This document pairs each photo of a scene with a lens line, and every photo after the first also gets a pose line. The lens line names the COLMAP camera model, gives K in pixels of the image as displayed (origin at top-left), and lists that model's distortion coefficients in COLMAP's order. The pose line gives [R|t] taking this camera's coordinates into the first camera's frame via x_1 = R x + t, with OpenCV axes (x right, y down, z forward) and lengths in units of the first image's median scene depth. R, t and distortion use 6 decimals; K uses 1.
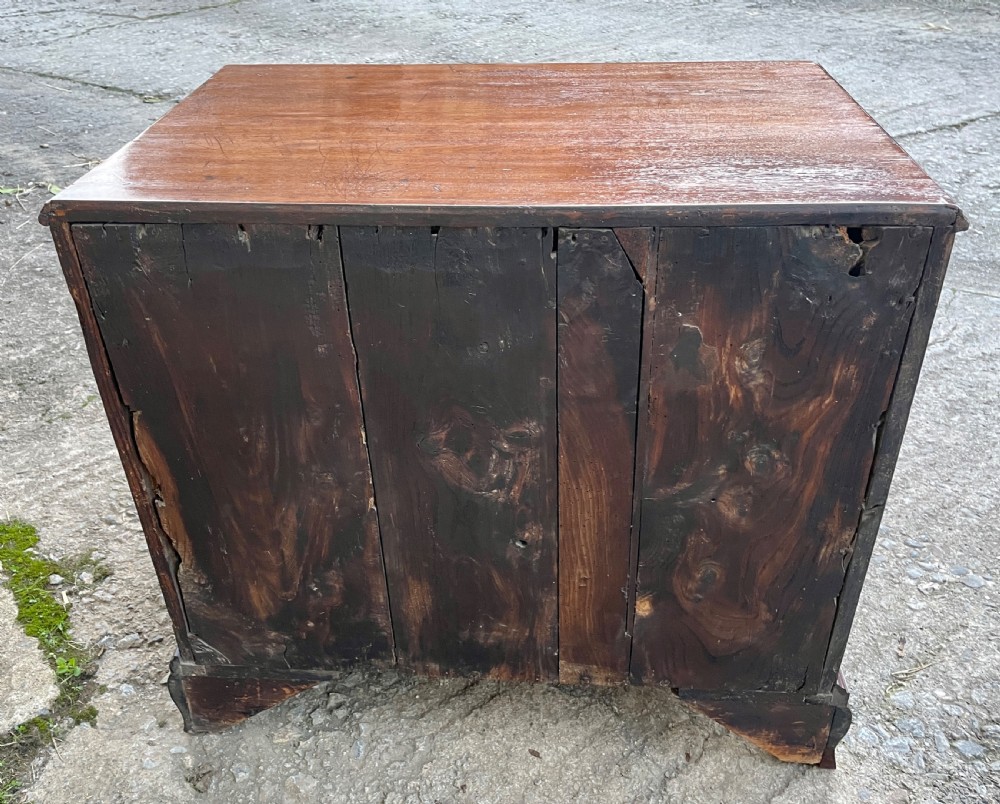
lens RADIAL K [[869.2, 0, 474.8], [0, 869.2, 396.9], [0, 0, 1]] dist [0.067732, -0.092758]
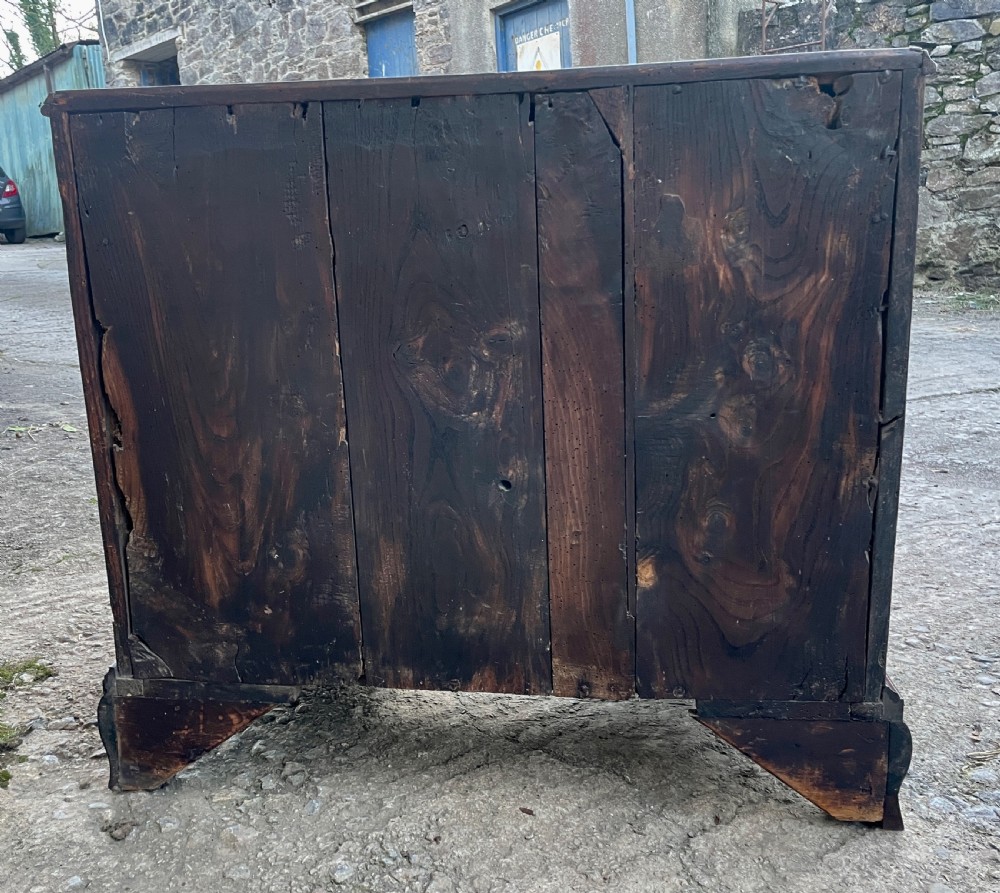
lens RADIAL K [[946.9, 0, 465.3], [0, 946.9, 475.7], [0, 0, 1]] dist [0.031773, 0.000000]
pose [[0.998973, 0.011466, -0.043825, 0.053264], [-0.025244, 0.944198, -0.328410, 0.465698], [0.037614, 0.329180, 0.943518, 0.069077]]
